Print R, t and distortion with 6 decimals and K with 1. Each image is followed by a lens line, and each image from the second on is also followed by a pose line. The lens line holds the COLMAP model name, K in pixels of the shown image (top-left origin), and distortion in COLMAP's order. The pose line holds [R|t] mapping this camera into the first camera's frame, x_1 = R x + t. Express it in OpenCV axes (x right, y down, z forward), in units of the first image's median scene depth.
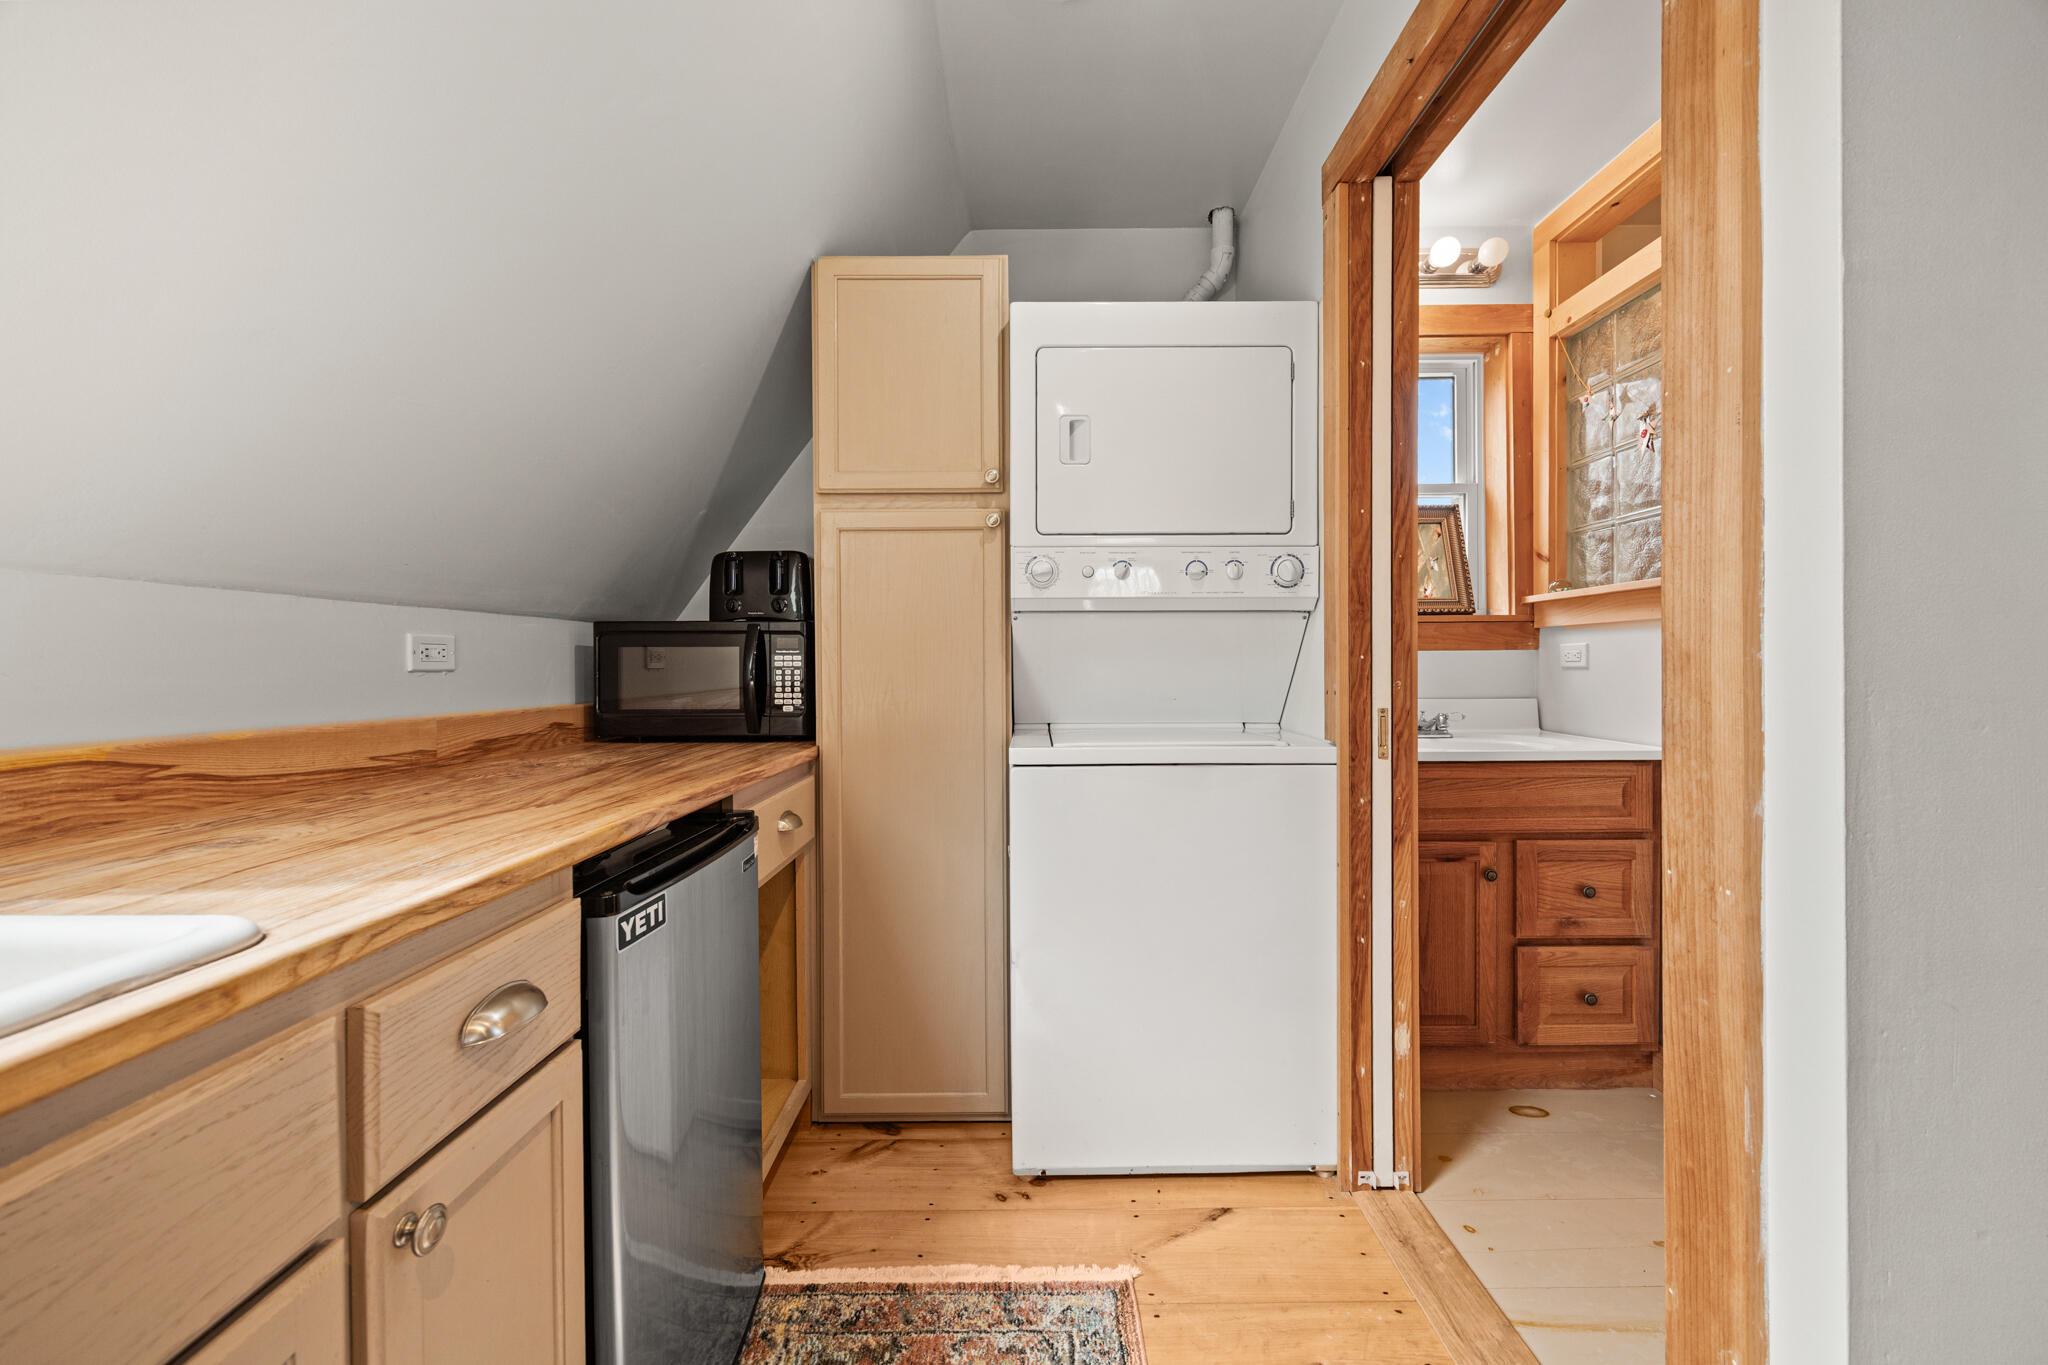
lens RADIAL K [[790.0, 0, 1024.0], [0, 790.0, 682.5], [0, 0, 1]] dist [-0.000103, 0.000093]
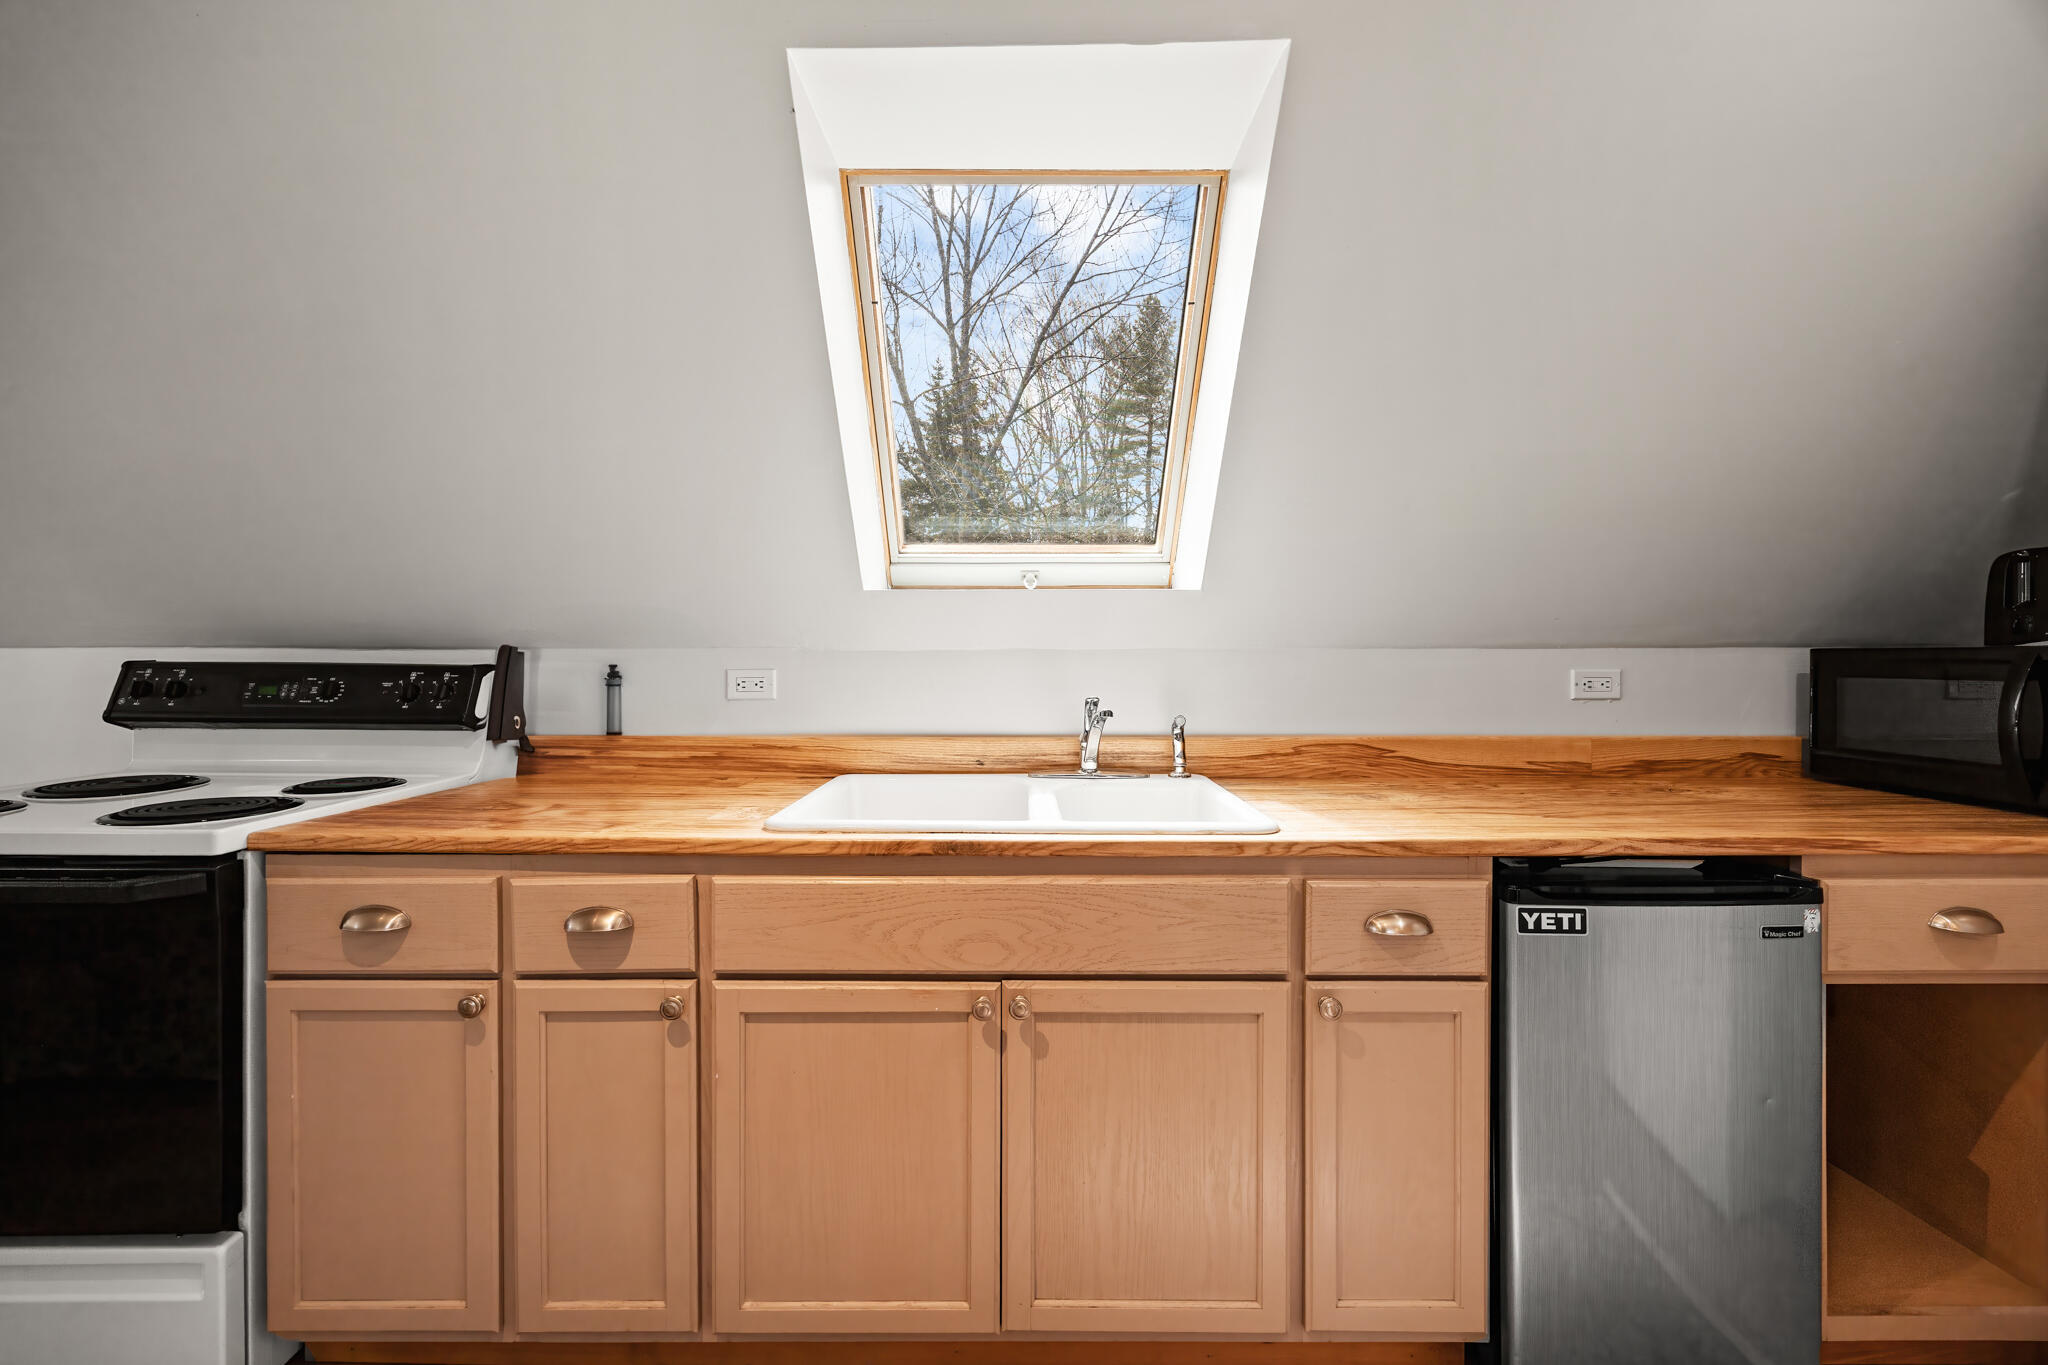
lens RADIAL K [[790.0, 0, 1024.0], [0, 790.0, 682.5], [0, 0, 1]] dist [-0.000103, 0.000093]
pose [[0.010306, 0.036472, -0.999282, 0.522589], [-0.022237, 0.999096, 0.036236, -0.071833], [0.999700, 0.021848, 0.011107, 0.100141]]
